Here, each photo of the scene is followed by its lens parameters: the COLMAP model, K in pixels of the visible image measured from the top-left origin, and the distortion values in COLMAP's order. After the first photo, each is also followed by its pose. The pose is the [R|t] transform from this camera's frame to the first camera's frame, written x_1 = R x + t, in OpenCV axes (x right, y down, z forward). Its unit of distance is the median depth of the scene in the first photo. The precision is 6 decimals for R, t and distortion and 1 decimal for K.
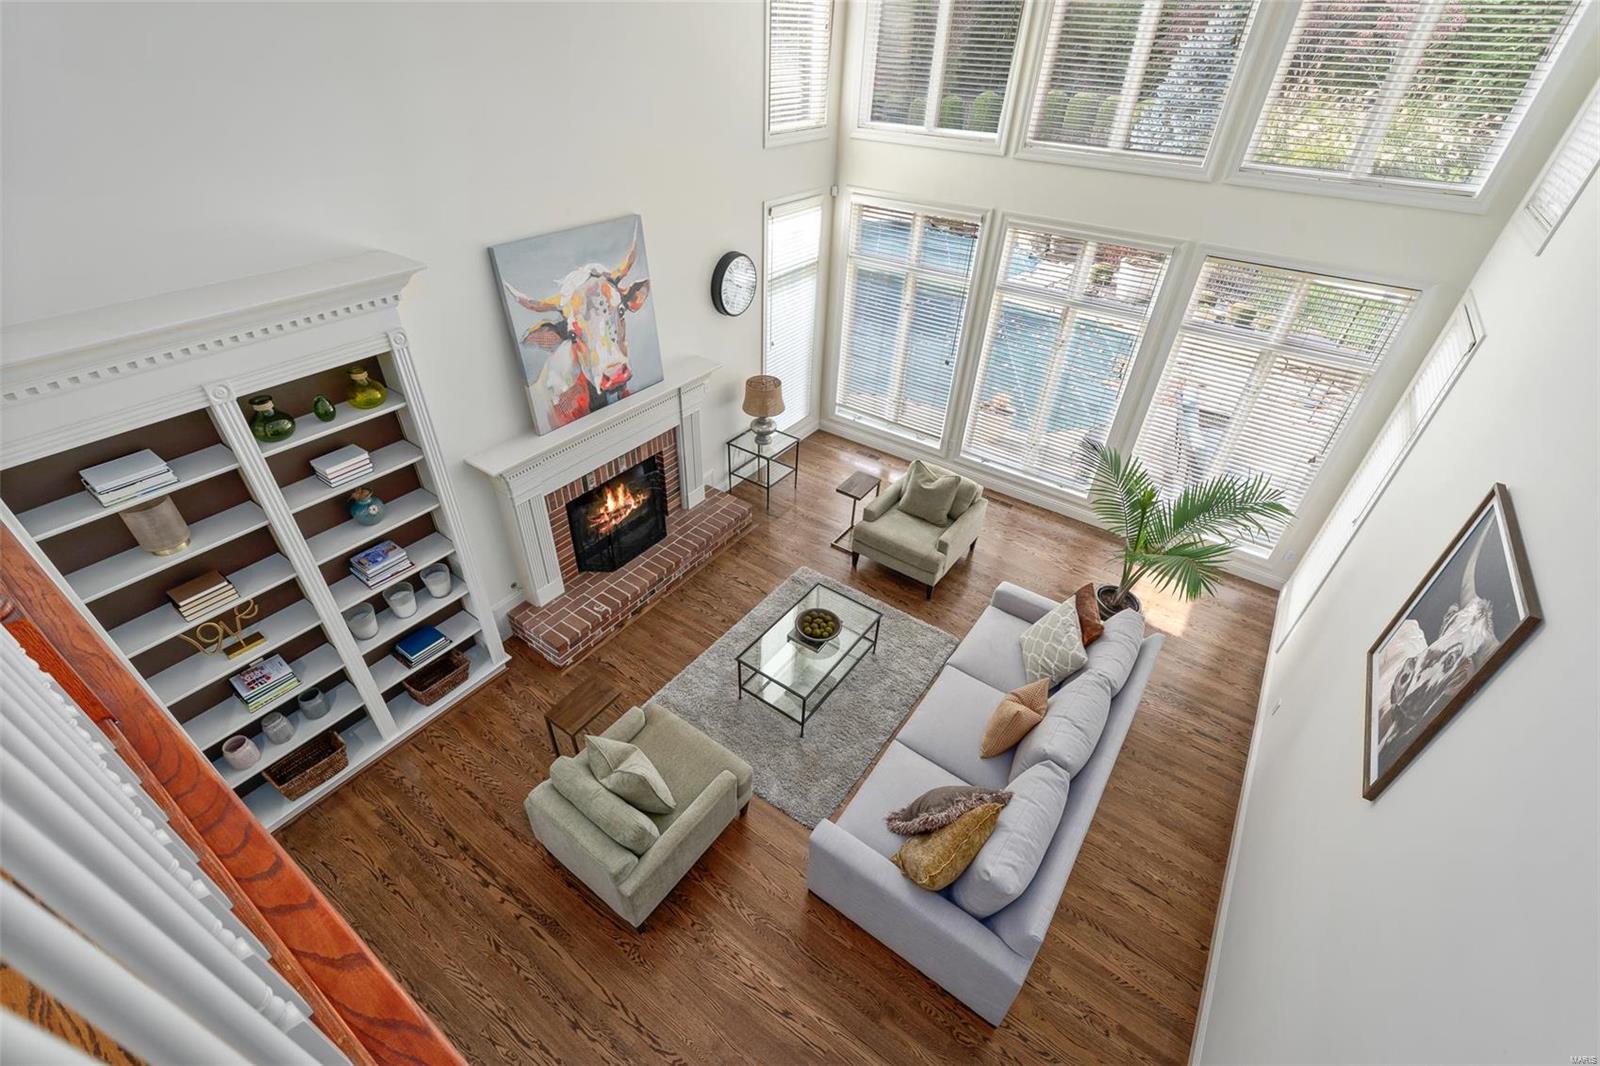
lens RADIAL K [[685.1, 0, 800.0], [0, 685.1, 533.0], [0, 0, 1]] dist [-0.000489, -0.000184]
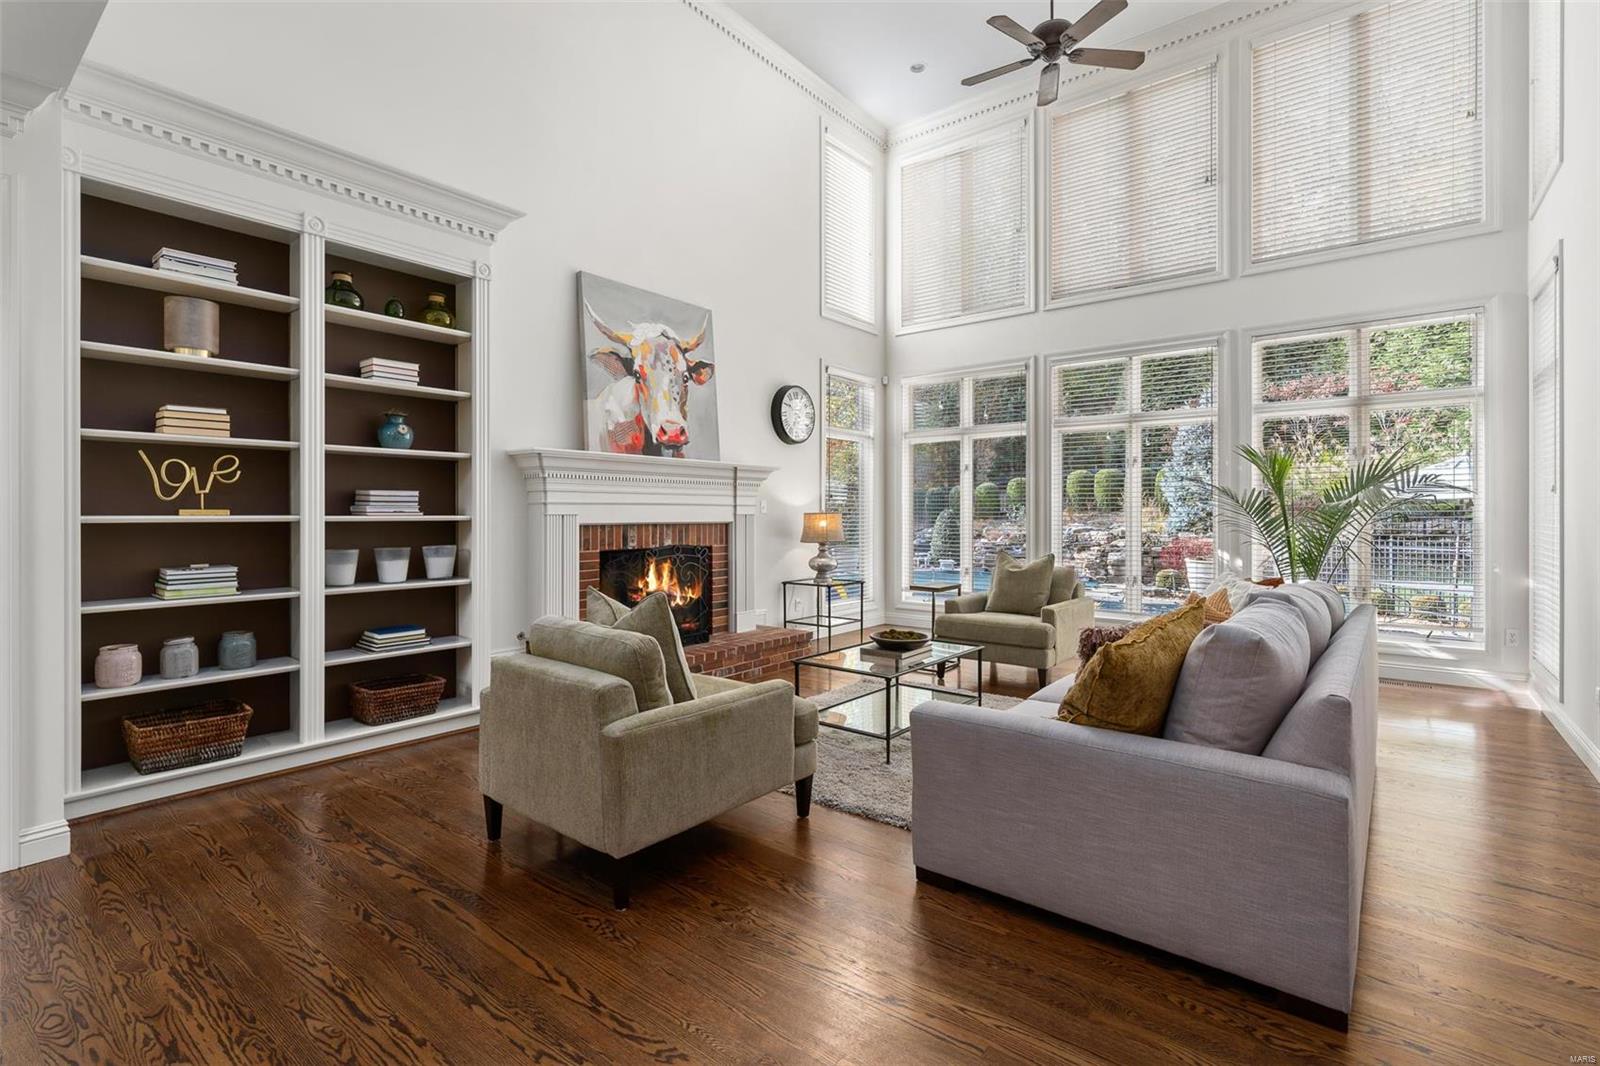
lens RADIAL K [[735.2, 0, 806.4], [0, 735.2, 513.4], [0, 0, 1]] dist [-0.001308, 0.000175]
pose [[0.997704, -0.040530, -0.054251, -0.028109], [-0.000313, 0.798356, -0.602185, 0.531414], [0.067718, 0.600820, 0.796511, 0.262314]]
